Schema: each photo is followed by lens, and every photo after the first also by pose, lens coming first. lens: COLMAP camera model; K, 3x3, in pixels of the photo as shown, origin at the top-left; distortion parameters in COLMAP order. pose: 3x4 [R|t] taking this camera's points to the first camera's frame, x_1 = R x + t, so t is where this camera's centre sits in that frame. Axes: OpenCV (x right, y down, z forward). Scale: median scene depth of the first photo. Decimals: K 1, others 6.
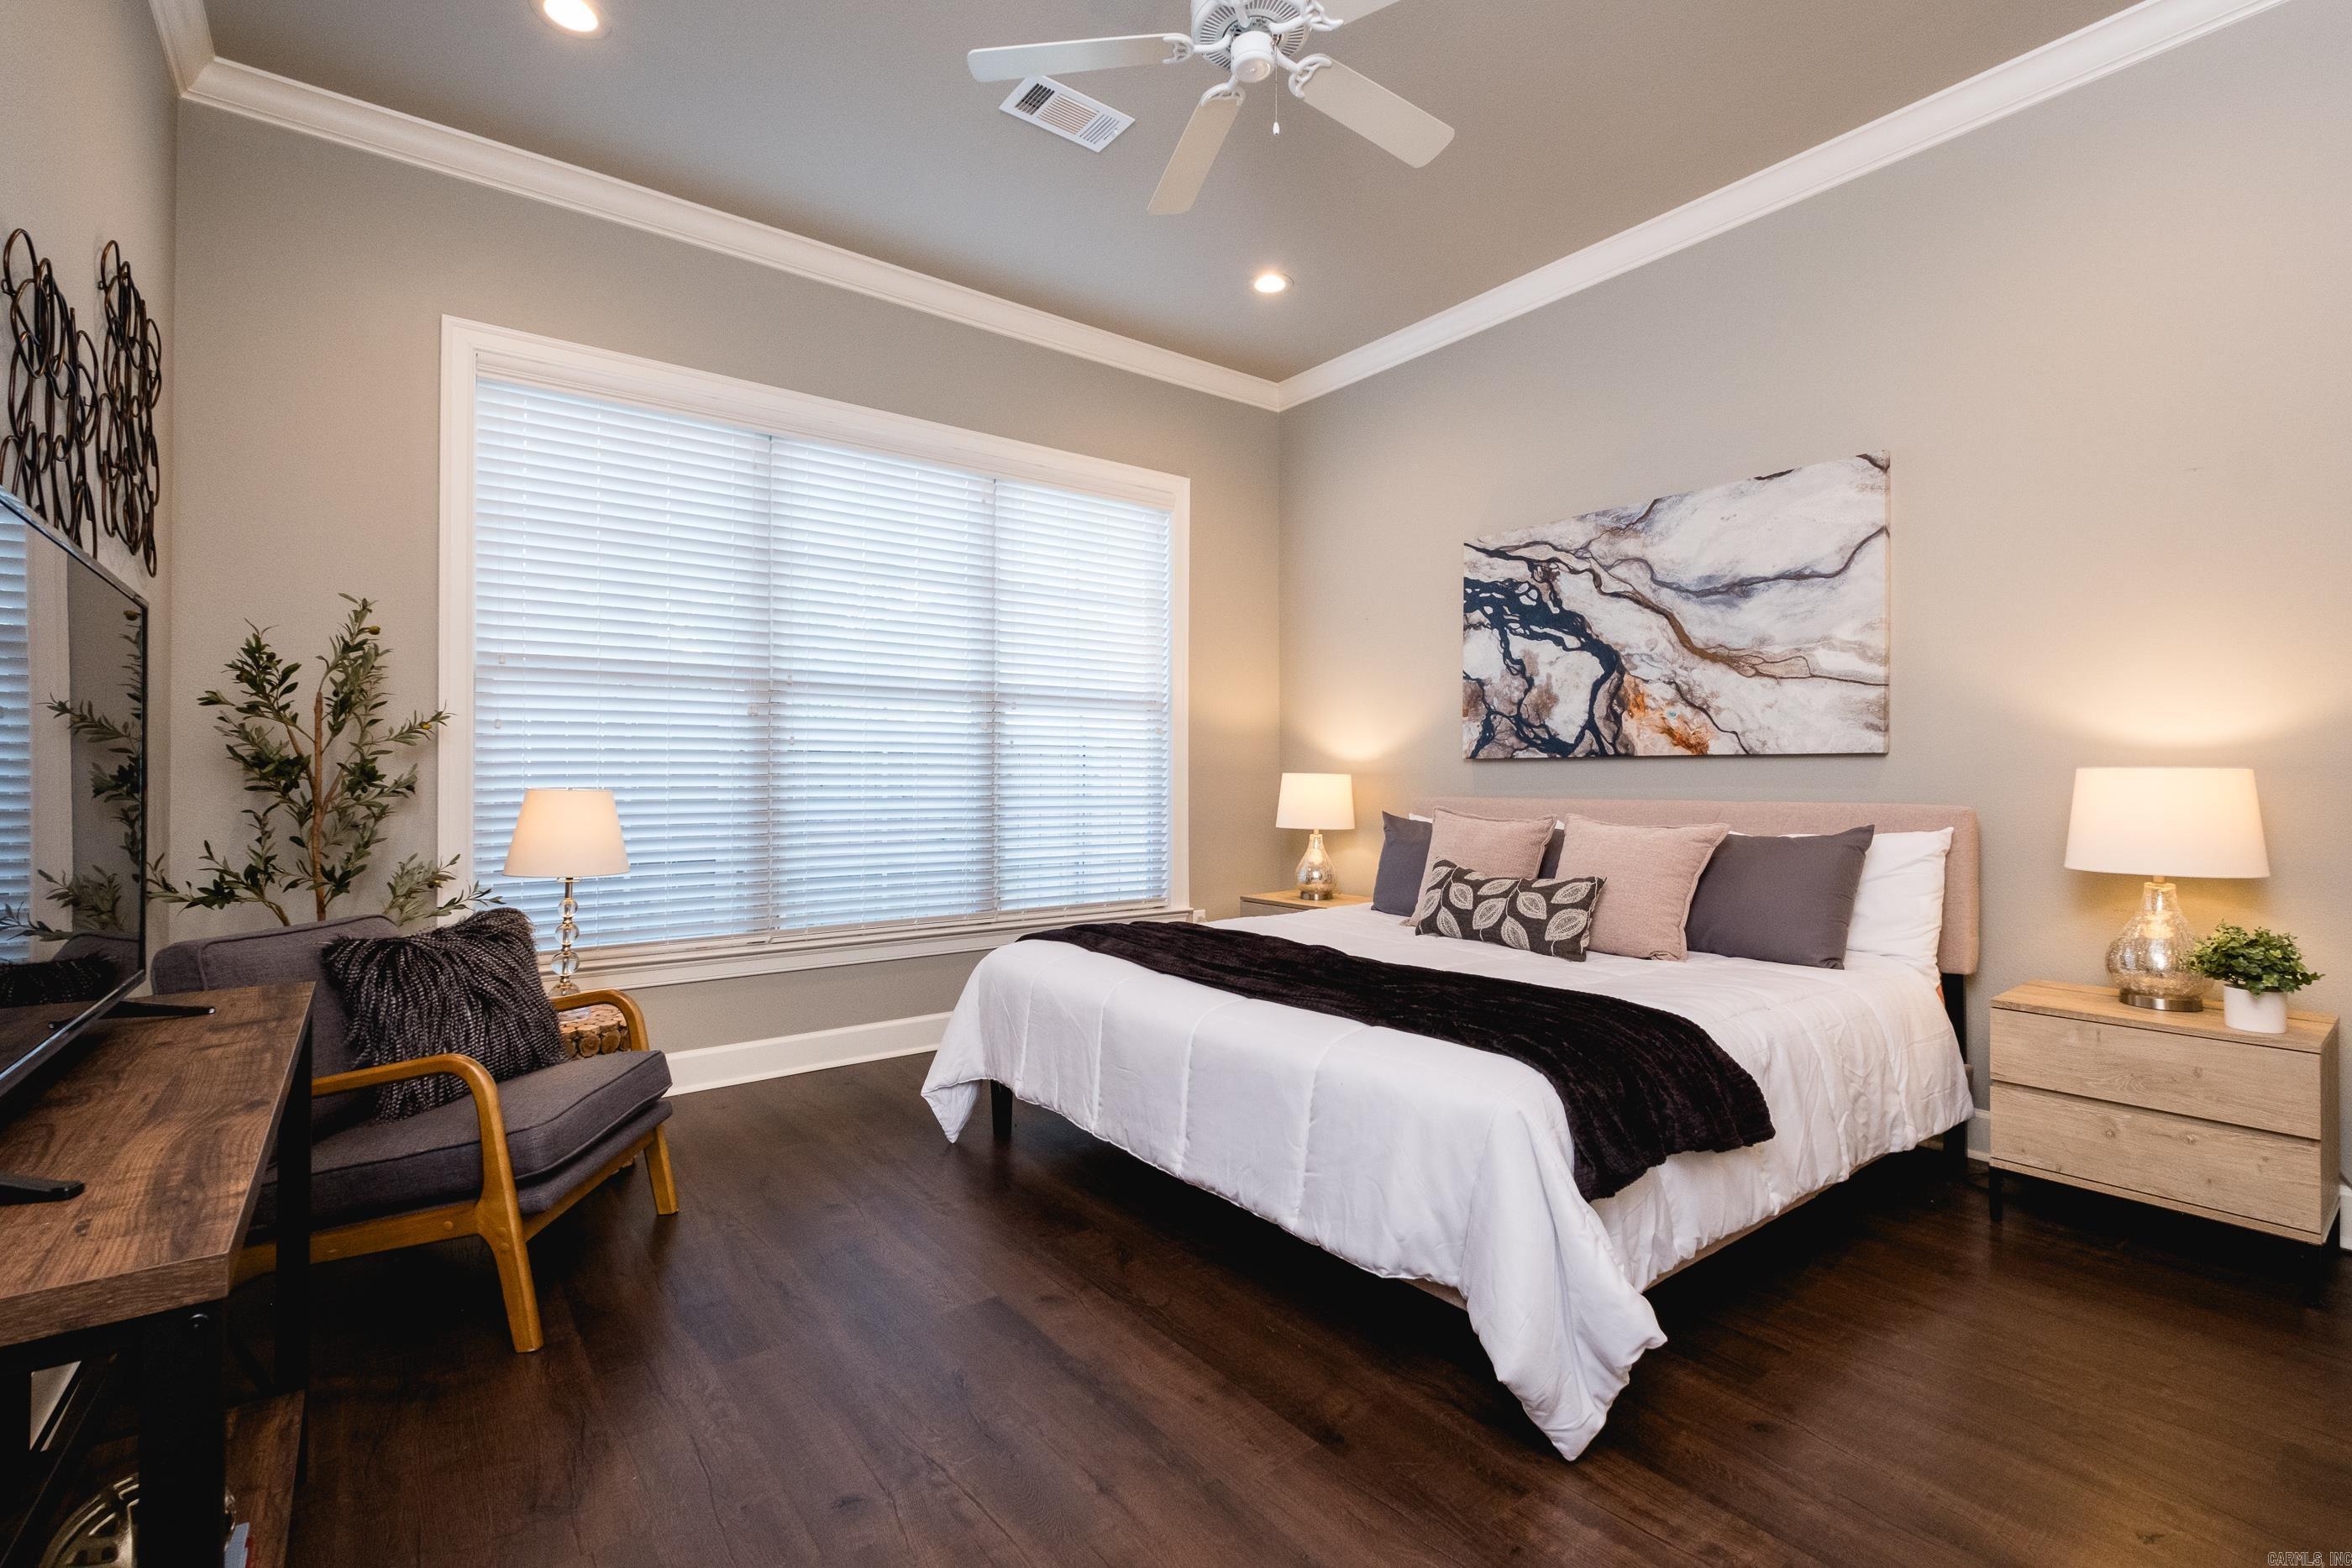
lens RADIAL K [[1028.1, 0, 1179.4], [0, 1028.1, 775.9], [0, 0, 1]] dist [0.012599, -0.006330]
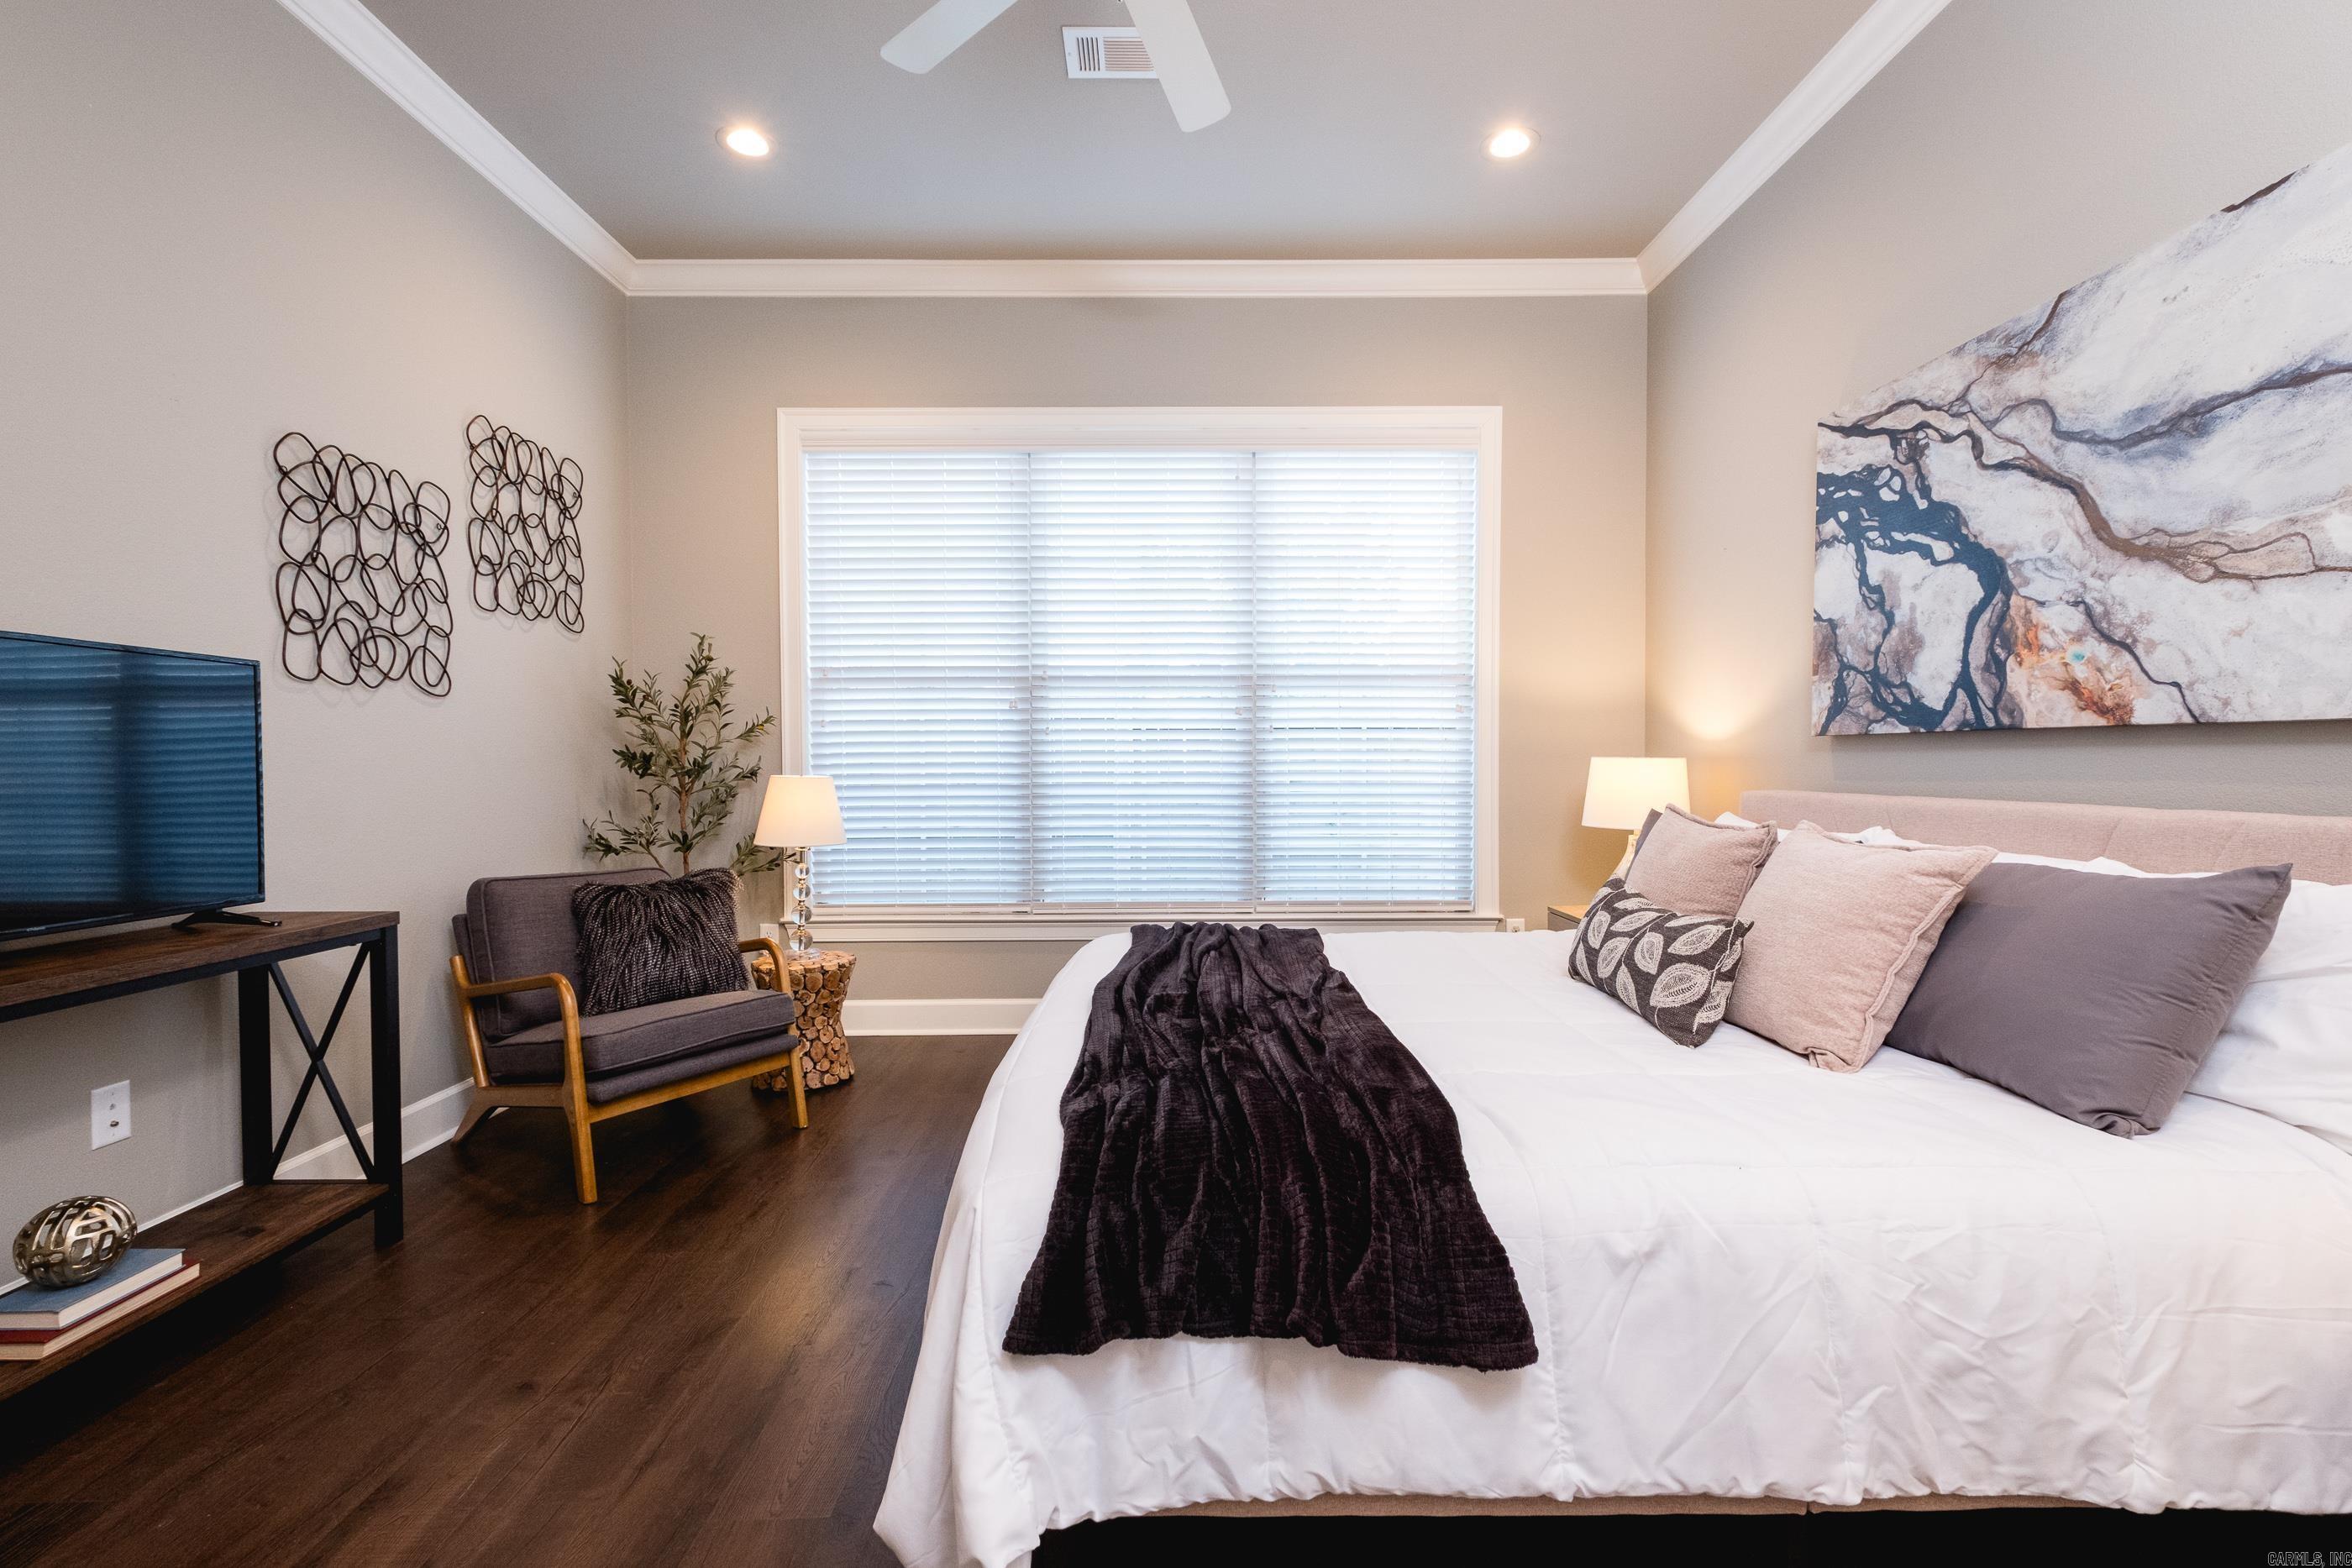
lens RADIAL K [[1028.1, 0, 1182.5], [0, 1028.1, 789.3], [0, 0, 1]] dist [0.012599, -0.006330]
pose [[0.805856, 0.013795, -0.591951, 0.400421], [0.005782, 0.999498, 0.031163, -0.005391], [0.592083, -0.028536, 0.805371, 0.211088]]
